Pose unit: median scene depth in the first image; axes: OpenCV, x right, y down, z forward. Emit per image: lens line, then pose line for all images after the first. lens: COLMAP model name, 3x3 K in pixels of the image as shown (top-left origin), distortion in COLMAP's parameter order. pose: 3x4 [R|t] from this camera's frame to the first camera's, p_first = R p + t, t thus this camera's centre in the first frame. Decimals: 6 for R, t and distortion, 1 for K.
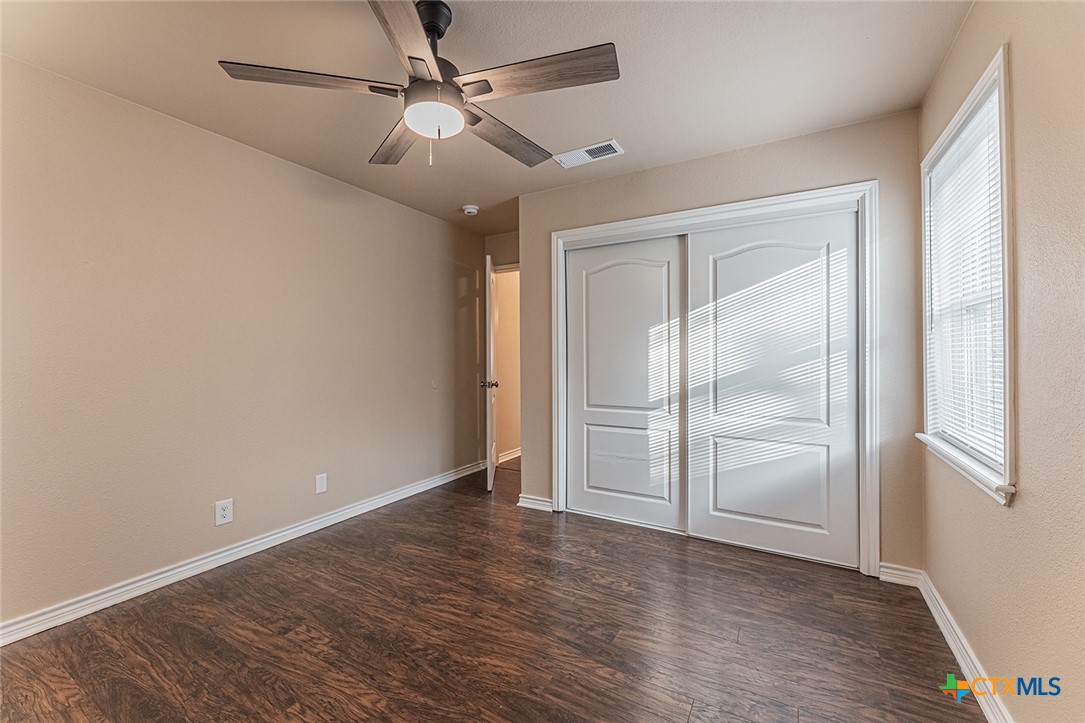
lens RADIAL K [[440.7, 0, 534.1], [0, 440.7, 356.8], [0, 0, 1]] dist [0.000751, -0.003815]
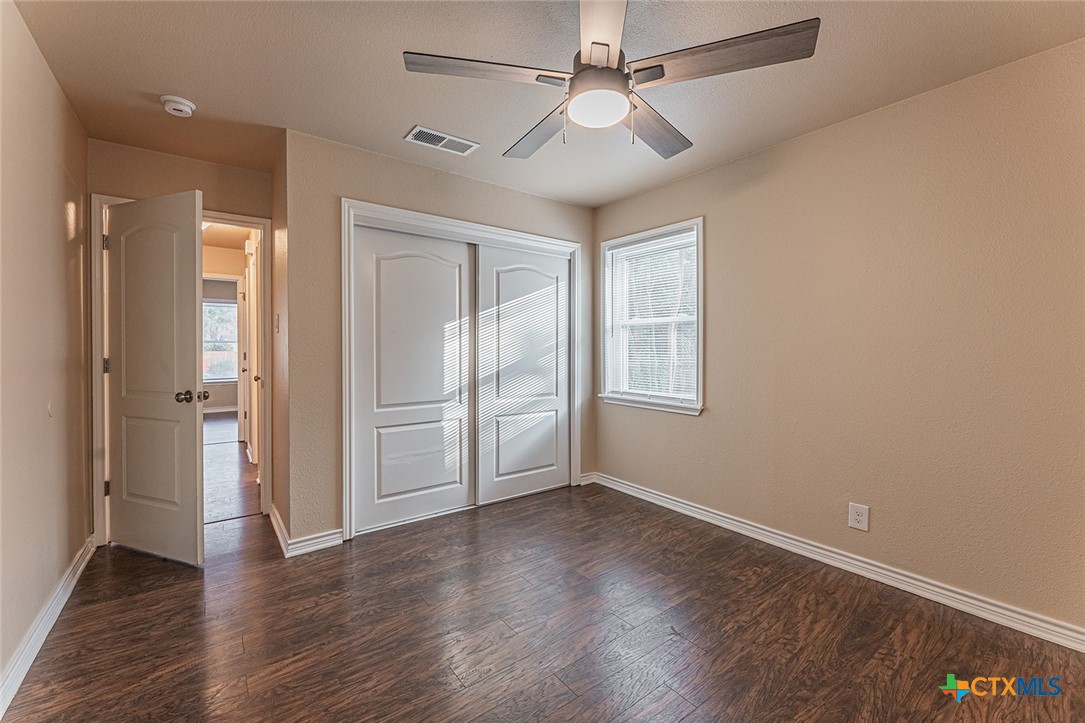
lens RADIAL K [[440.7, 0, 534.1], [0, 440.7, 356.8], [0, 0, 1]] dist [0.000751, -0.003815]
pose [[0.388028, -0.012617, 0.921561, -0.748773], [0.002458, 0.999917, 0.012655, 0.000044], [-0.921644, -0.002646, 0.388027, 0.480128]]
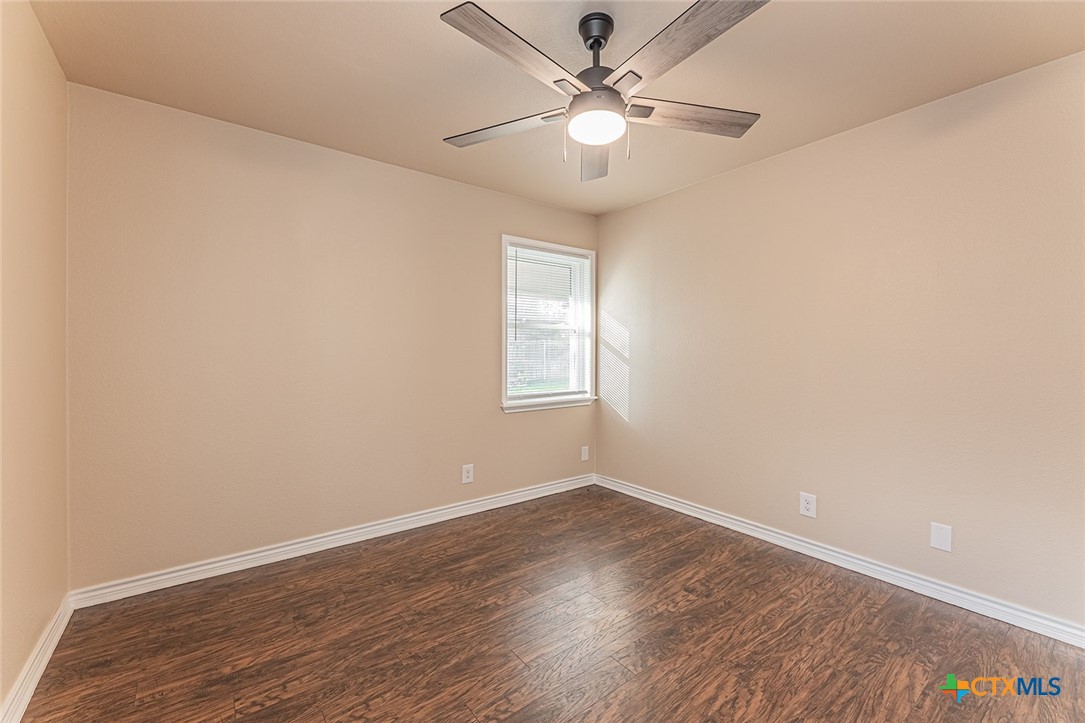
lens RADIAL K [[446.6, 0, 542.5], [0, 446.6, 355.9], [0, 0, 1]] dist [0.000394, -0.003998]
pose [[-0.380061, 0.010375, -0.924903, 0.506221], [-0.009079, 0.999847, 0.014946, -0.009177], [0.924917, 0.014078, -0.379909, 0.817306]]
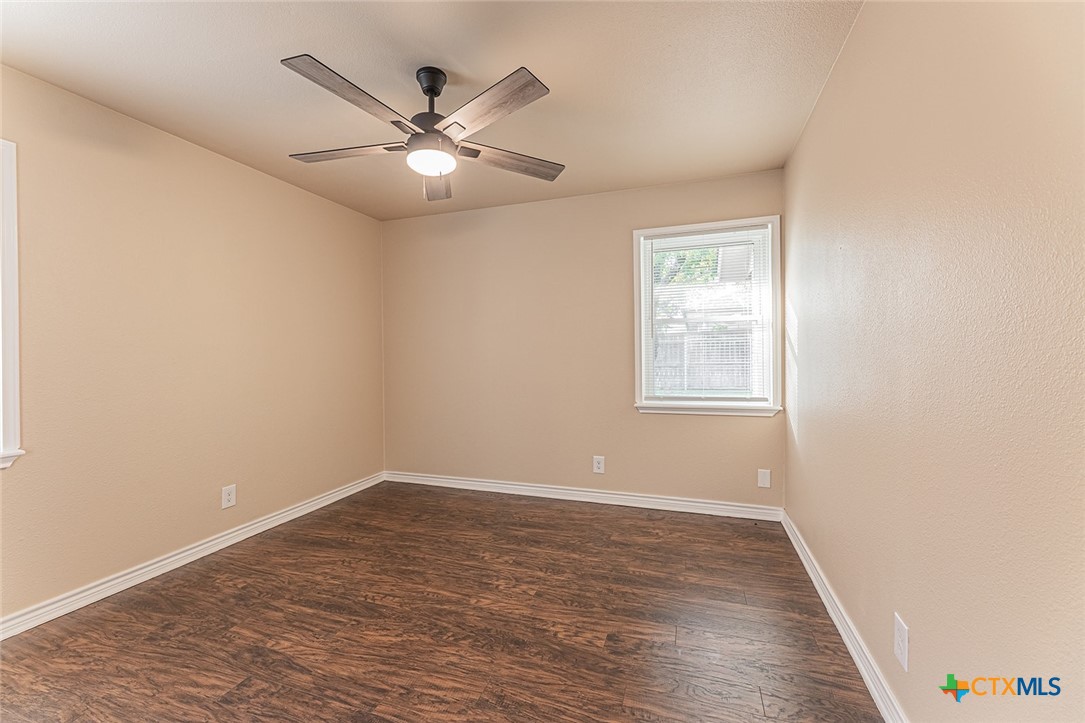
lens RADIAL K [[440.7, 0, 534.1], [0, 440.7, 356.8], [0, 0, 1]] dist [0.000751, -0.003815]
pose [[-0.982988, 0.016620, -0.182918, -0.175431], [0.013519, 0.999743, 0.018189, -0.007548], [0.183173, 0.015407, -0.982960, 1.439037]]
